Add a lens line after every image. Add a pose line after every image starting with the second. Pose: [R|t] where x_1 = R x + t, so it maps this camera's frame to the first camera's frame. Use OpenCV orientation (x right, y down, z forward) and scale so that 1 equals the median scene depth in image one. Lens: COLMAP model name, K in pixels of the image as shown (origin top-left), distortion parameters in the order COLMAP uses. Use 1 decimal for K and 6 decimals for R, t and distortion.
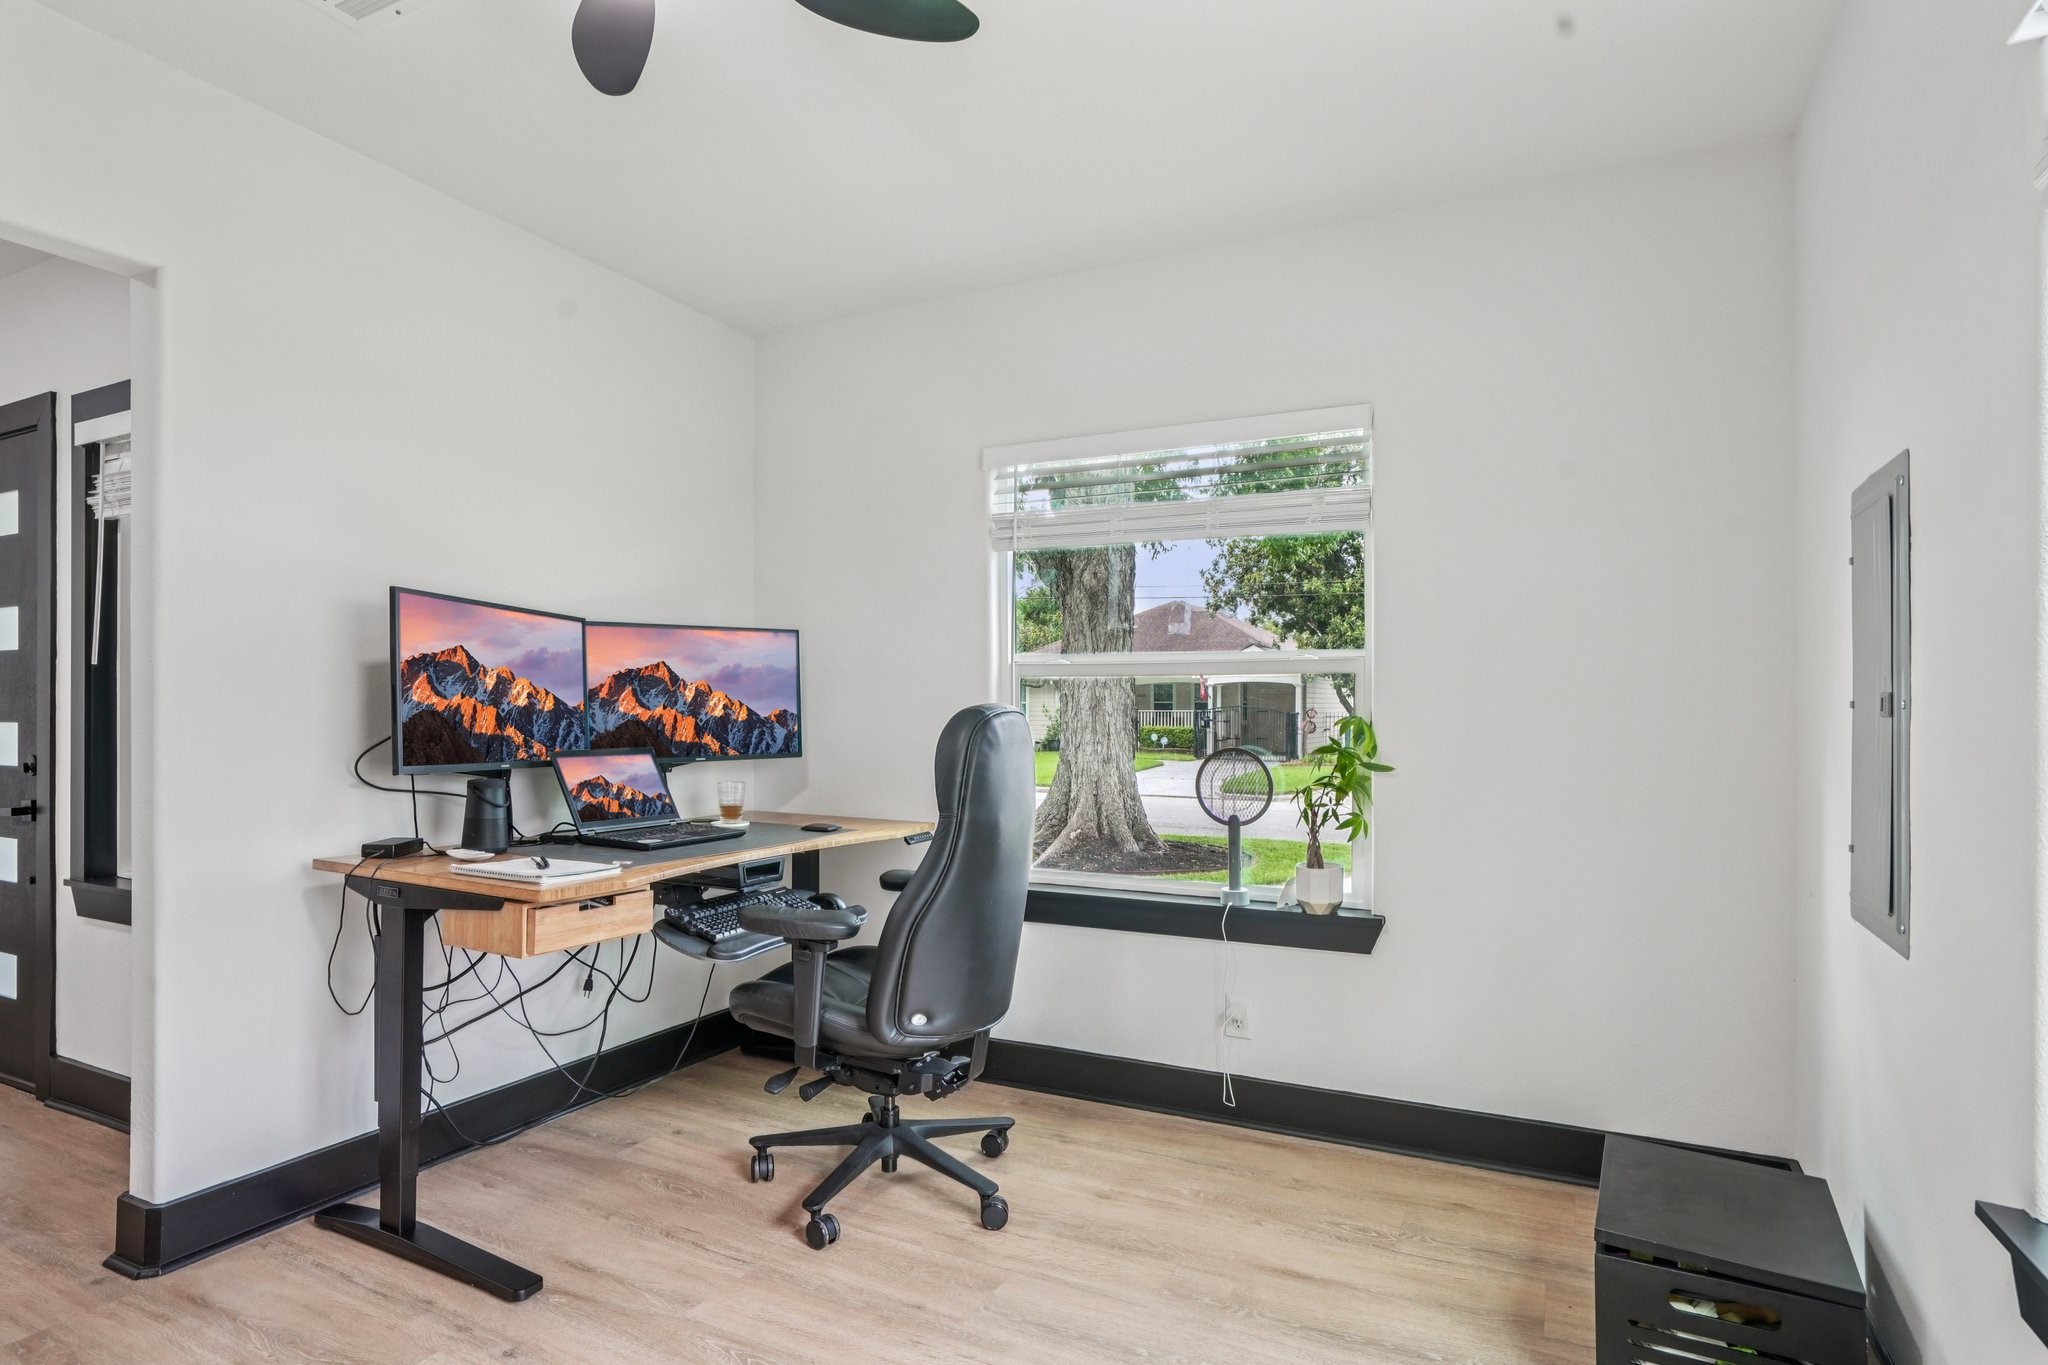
lens RADIAL K [[1095.6, 0, 1023.1], [0, 1095.6, 700.8], [0, 0, 1]] dist [-0.020133, -0.000079]
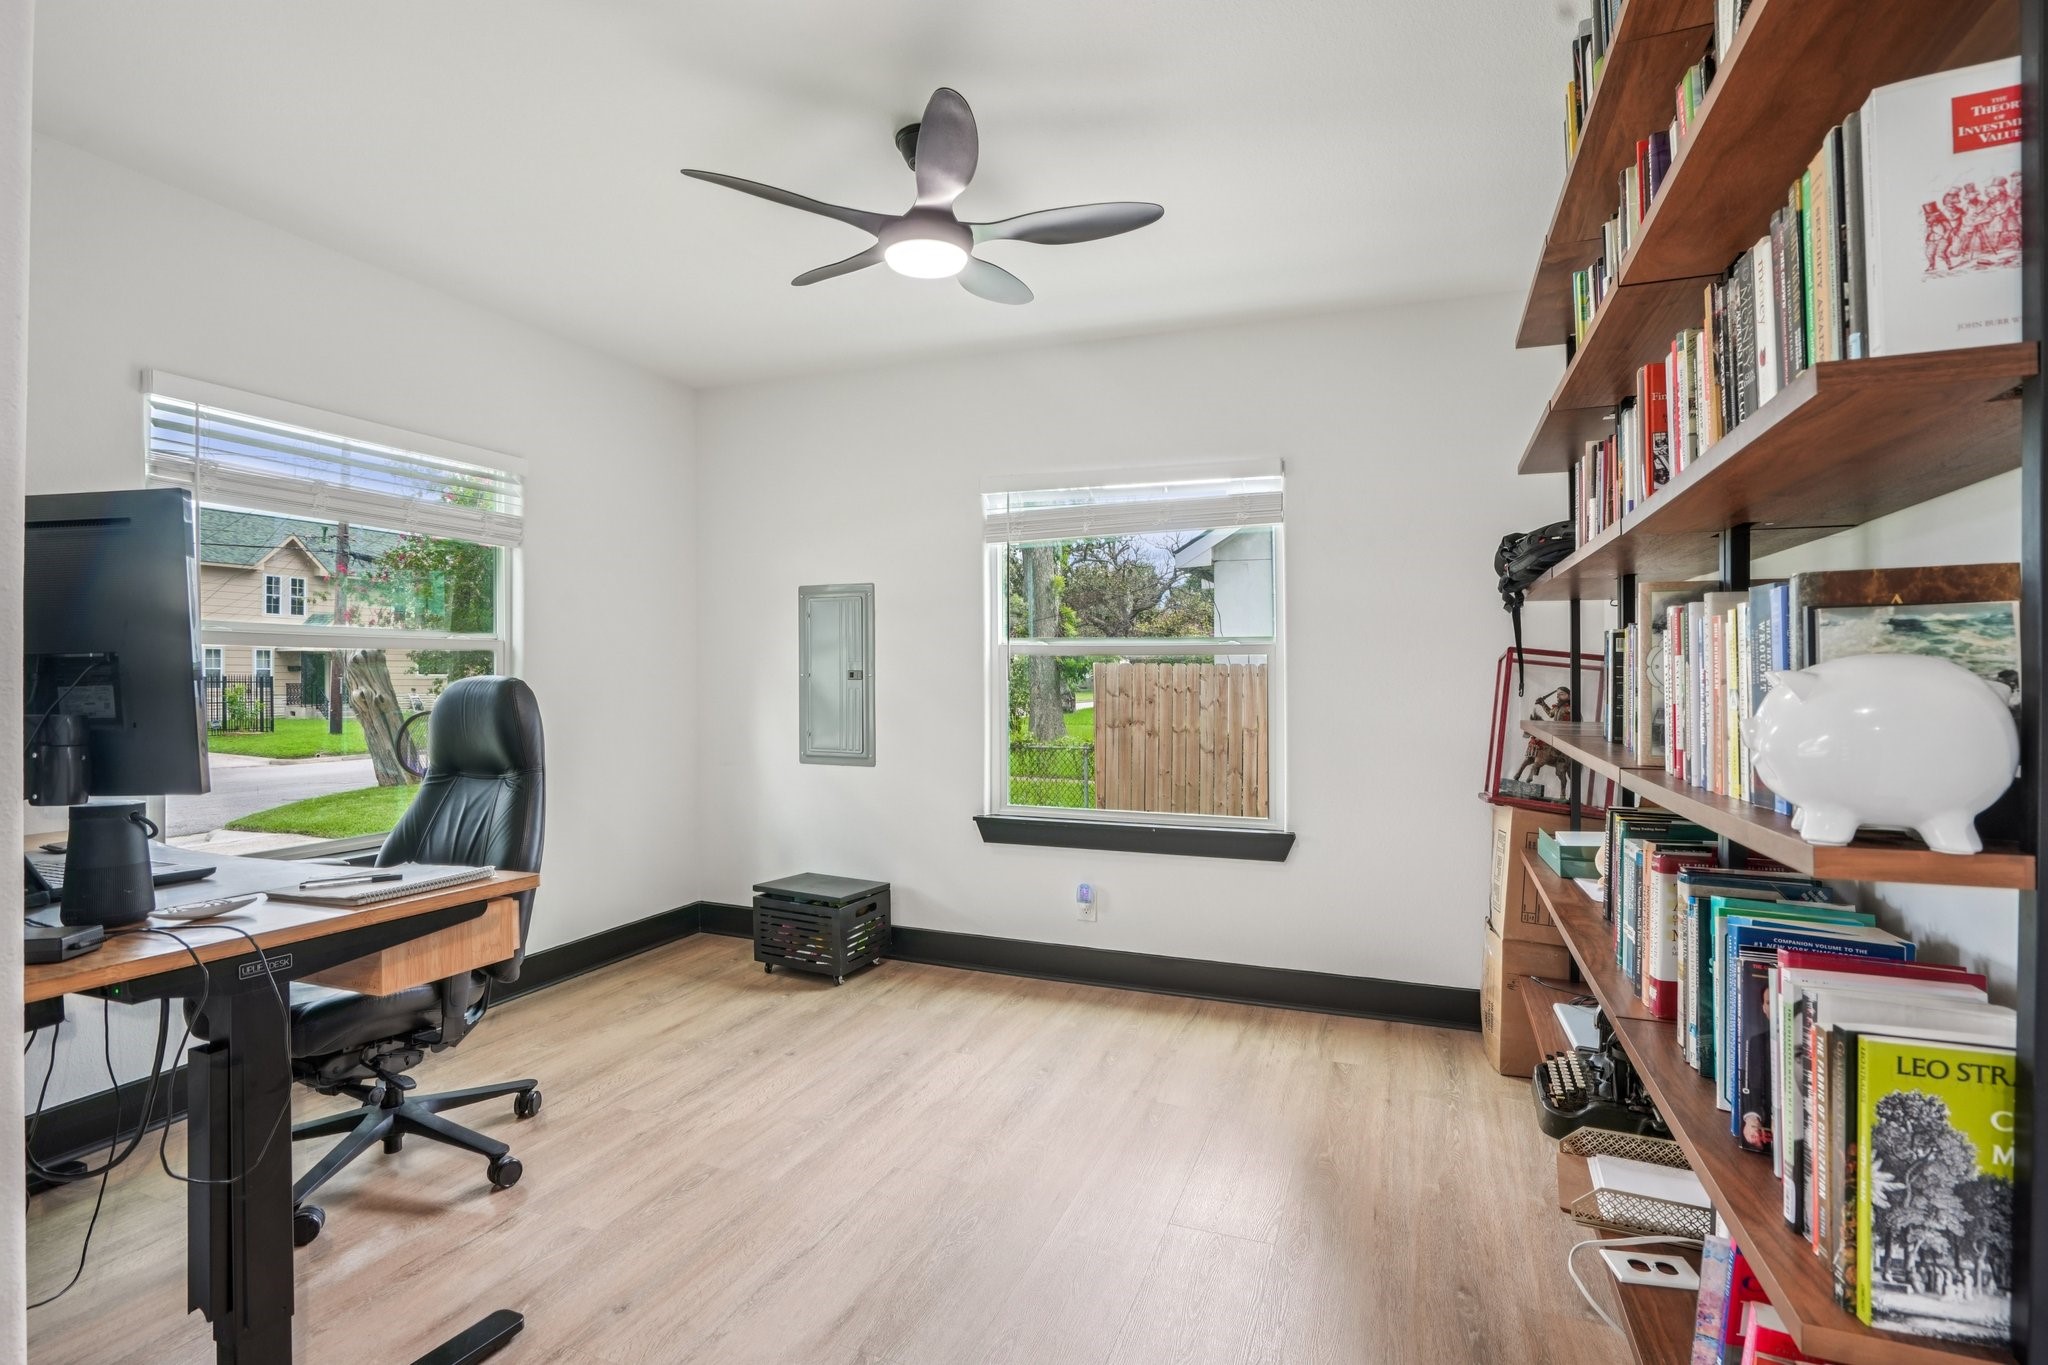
lens RADIAL K [[965.7, 0, 1022.3], [0, 965.7, 669.8], [0, 0, 1]] dist [-0.003069, -0.000145]
pose [[-0.082850, 0.001716, 0.996561, -1.195973], [-0.004078, 0.999990, -0.002061, -0.004592], [-0.996554, -0.004234, -0.082842, 0.587492]]
